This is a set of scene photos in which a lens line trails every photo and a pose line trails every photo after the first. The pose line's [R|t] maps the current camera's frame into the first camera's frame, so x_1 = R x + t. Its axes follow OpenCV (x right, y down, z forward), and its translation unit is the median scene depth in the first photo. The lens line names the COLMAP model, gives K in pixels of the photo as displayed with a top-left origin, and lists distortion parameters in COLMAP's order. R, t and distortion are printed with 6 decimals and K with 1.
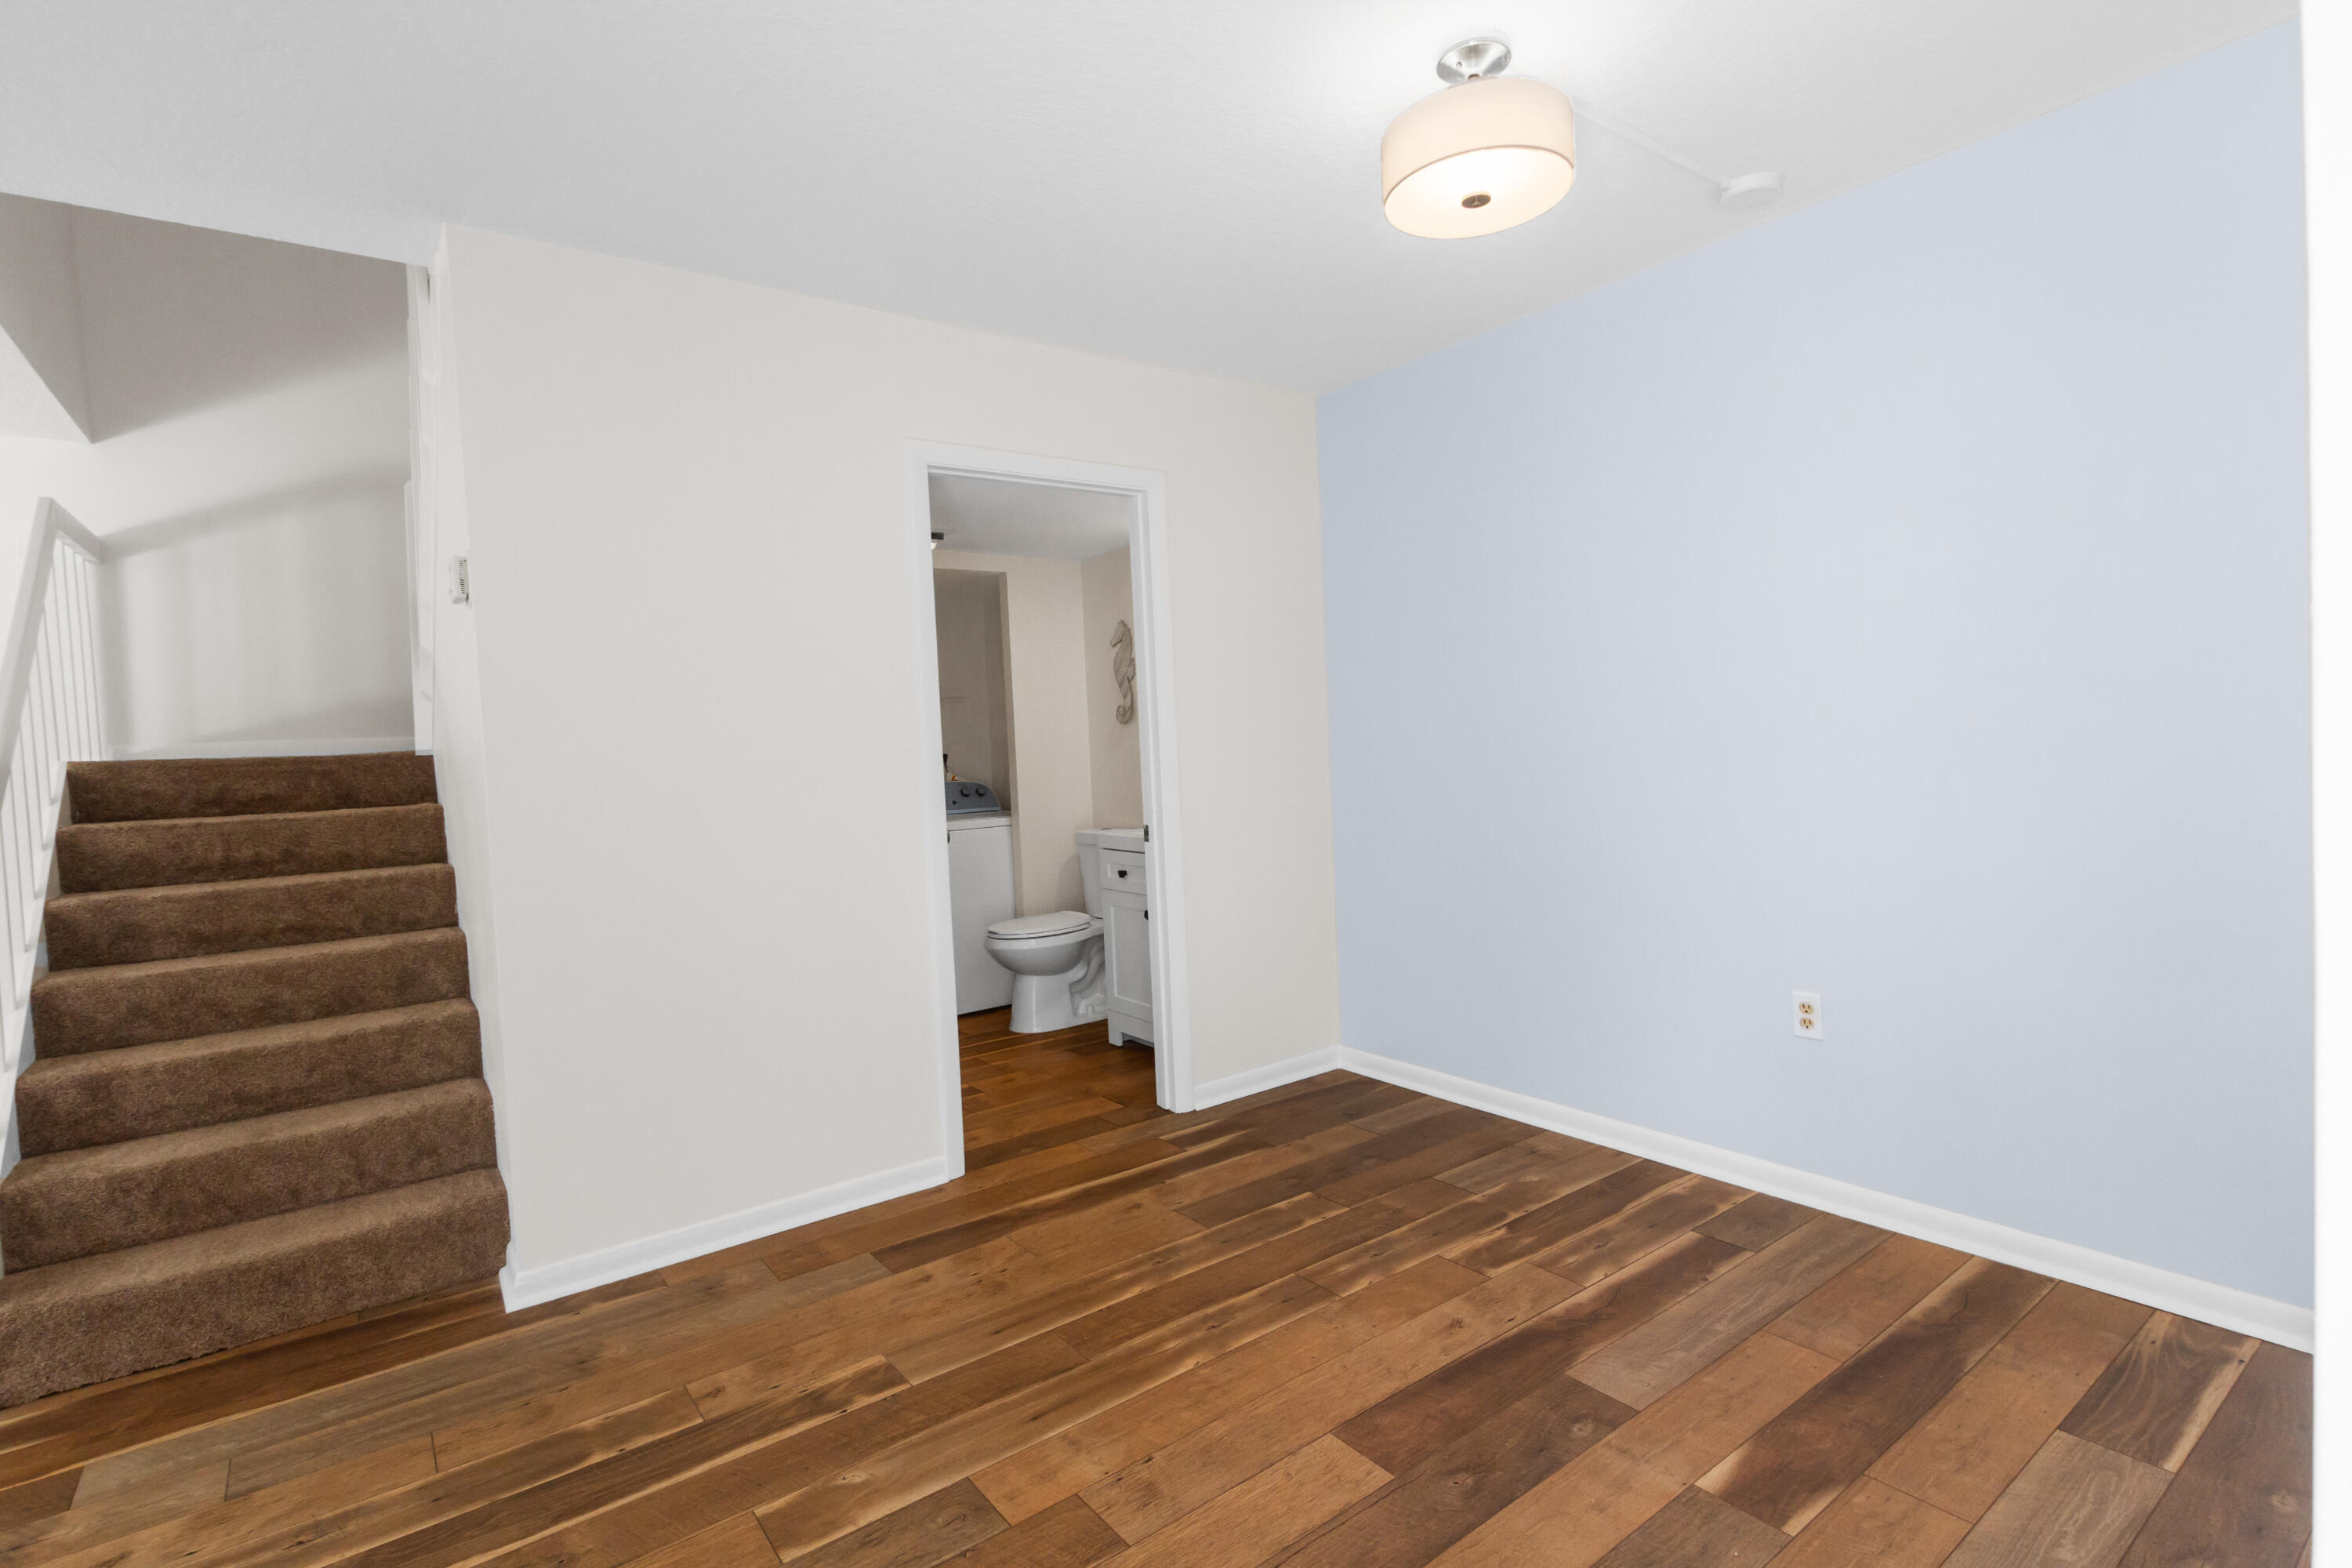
lens RADIAL K [[1122.0, 0, 1164.1], [0, 1122.0, 747.3], [0, 0, 1]] dist [-0.001419, -0.000666]
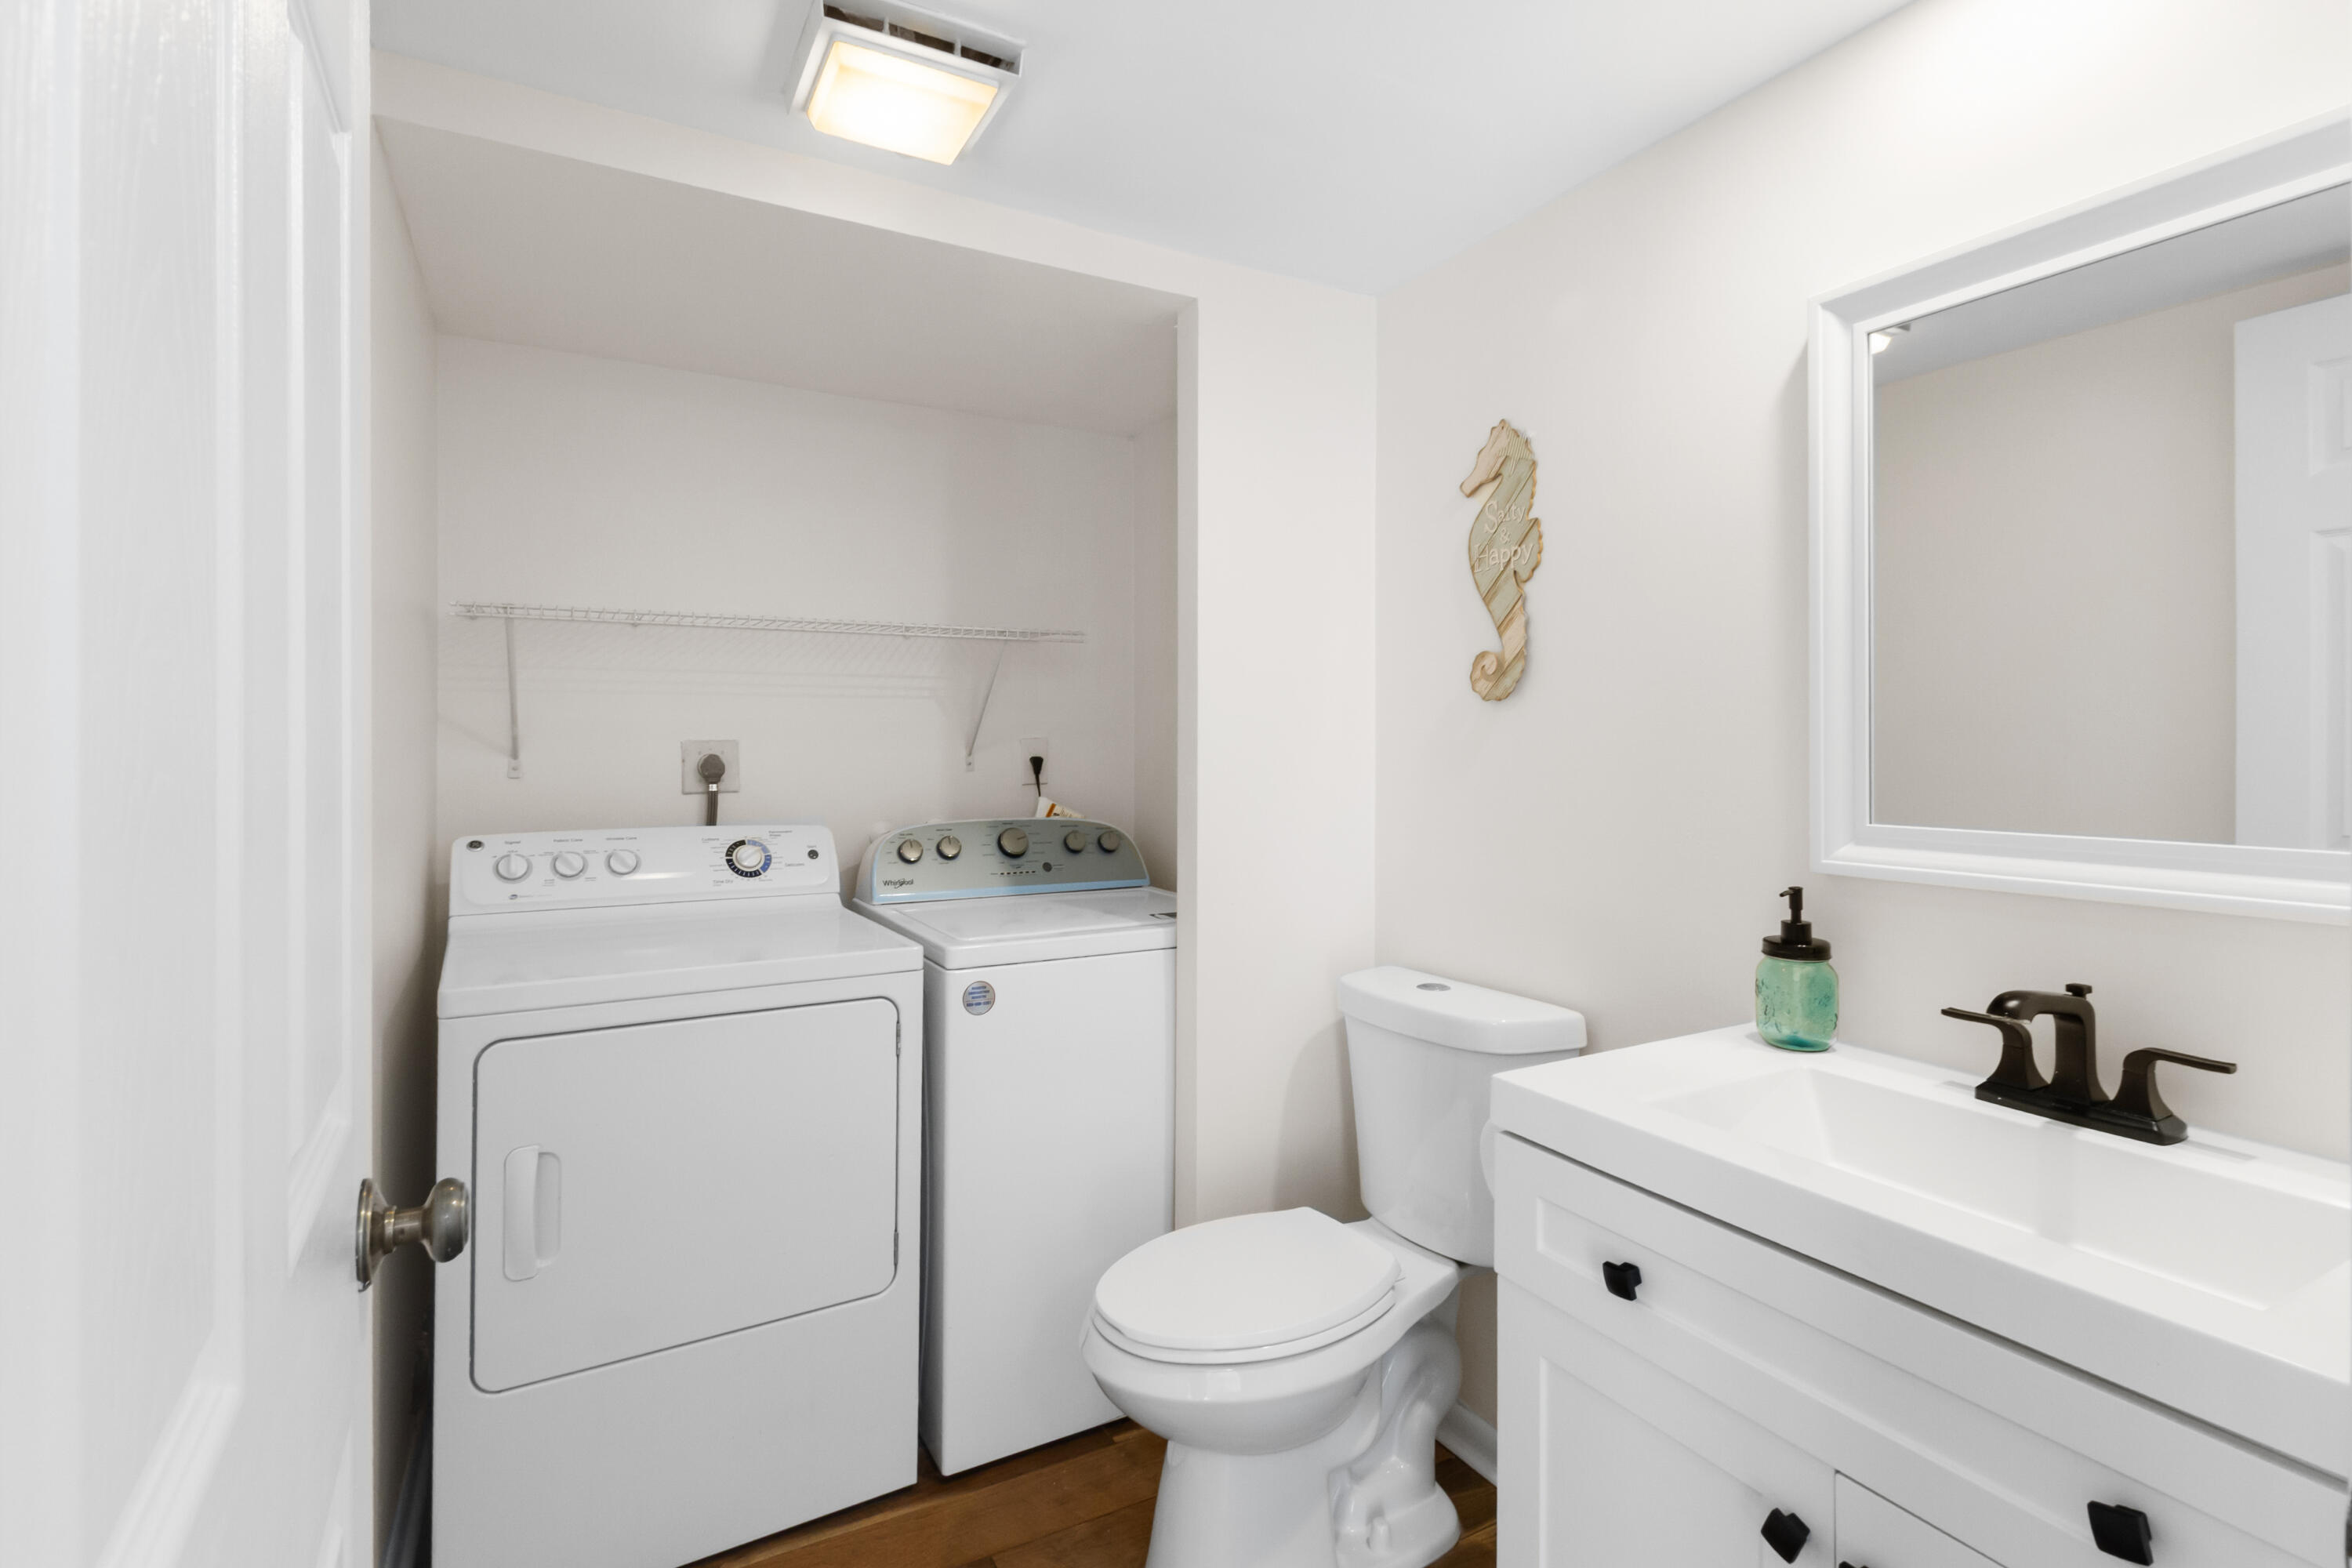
lens RADIAL K [[1122.0, 0, 1164.1], [0, 1122.0, 747.3], [0, 0, 1]] dist [-0.001419, -0.000666]
pose [[0.989382, 0.055910, -0.134152, -0.092115], [-0.058157, 0.998224, -0.012887, 0.004895], [0.133193, 0.020552, 0.990877, 0.622827]]
